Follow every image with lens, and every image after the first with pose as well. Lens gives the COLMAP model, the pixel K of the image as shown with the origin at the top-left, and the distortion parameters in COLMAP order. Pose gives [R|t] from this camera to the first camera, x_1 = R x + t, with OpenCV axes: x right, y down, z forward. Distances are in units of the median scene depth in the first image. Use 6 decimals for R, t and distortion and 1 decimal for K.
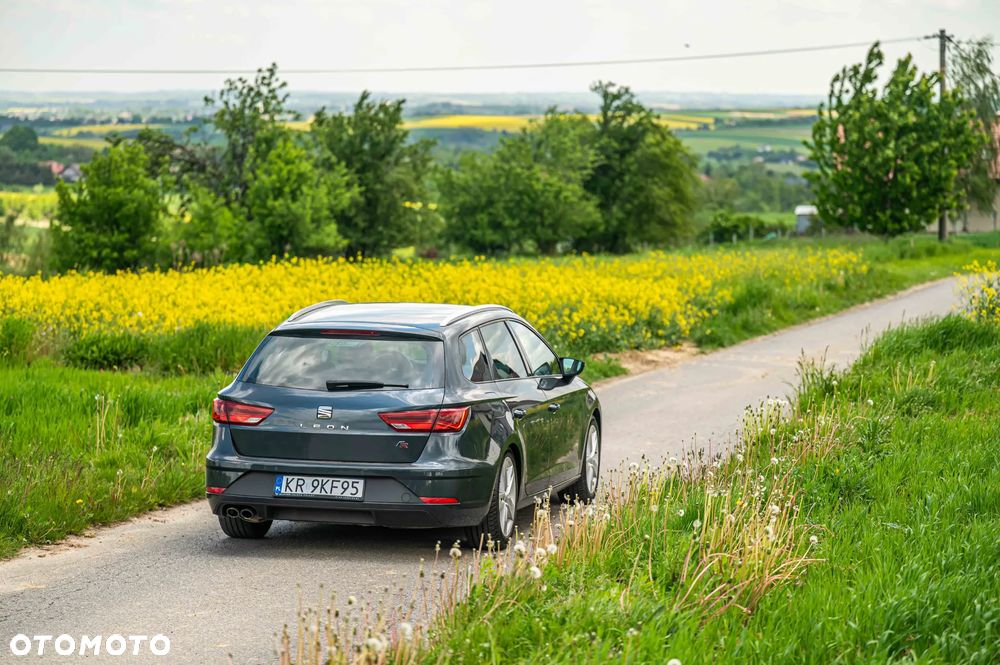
lens RADIAL K [[2749.1, 0, 500.0], [0, 2749.1, 332.5], [0, 0, 1]] dist [-0.009184, 0.020916]
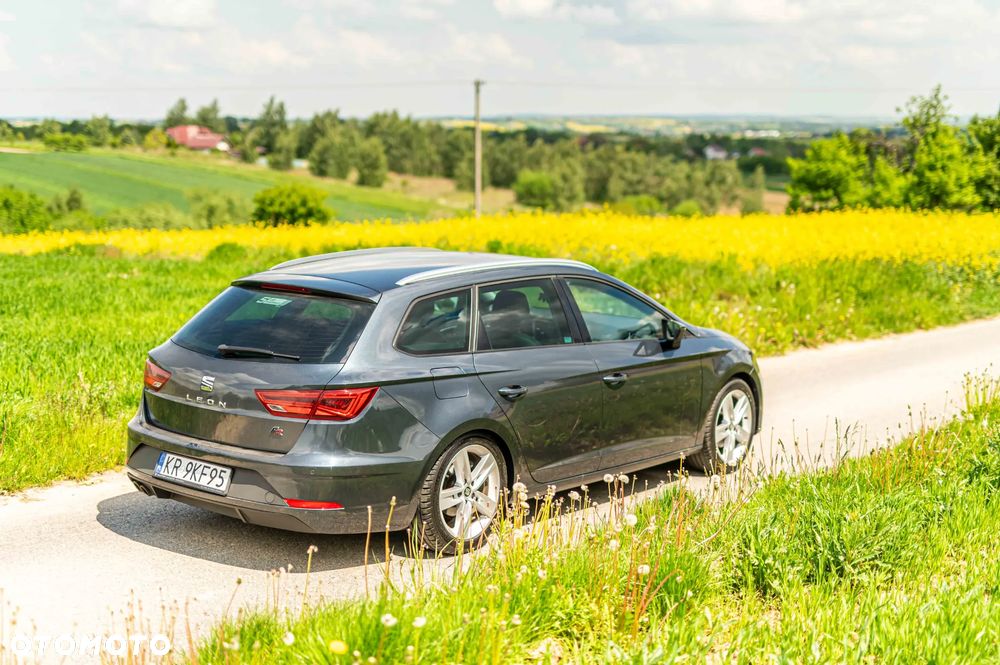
lens RADIAL K [[1419.2, 0, 500.0], [0, 1419.2, 332.5], [0, 0, 1]] dist [0.000333, -0.017575]
pose [[0.901144, 0.060565, -0.429268, 0.194096], [-0.033782, 0.996992, 0.069749, -0.019027], [0.432202, -0.048352, 0.900480, 0.620809]]
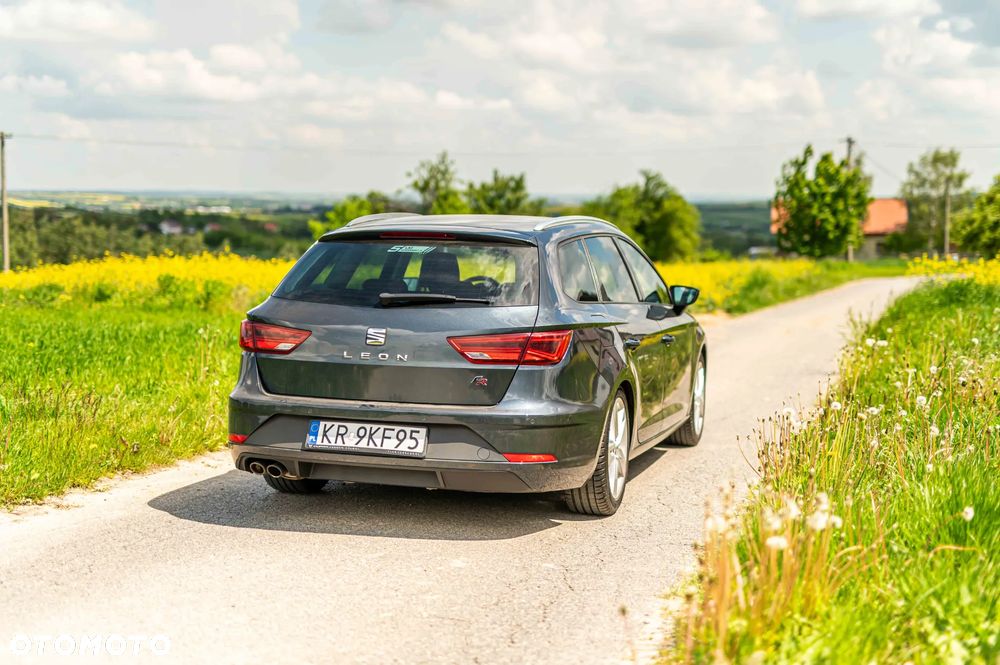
lens RADIAL K [[1419.2, 0, 500.0], [0, 1419.2, 332.5], [0, 0, 1]] dist [0.000333, -0.017575]
pose [[0.998362, 0.005995, -0.056893, -0.008189], [-0.005613, 0.999961, 0.006888, 0.024132], [0.056932, -0.006558, 0.998357, 0.593585]]
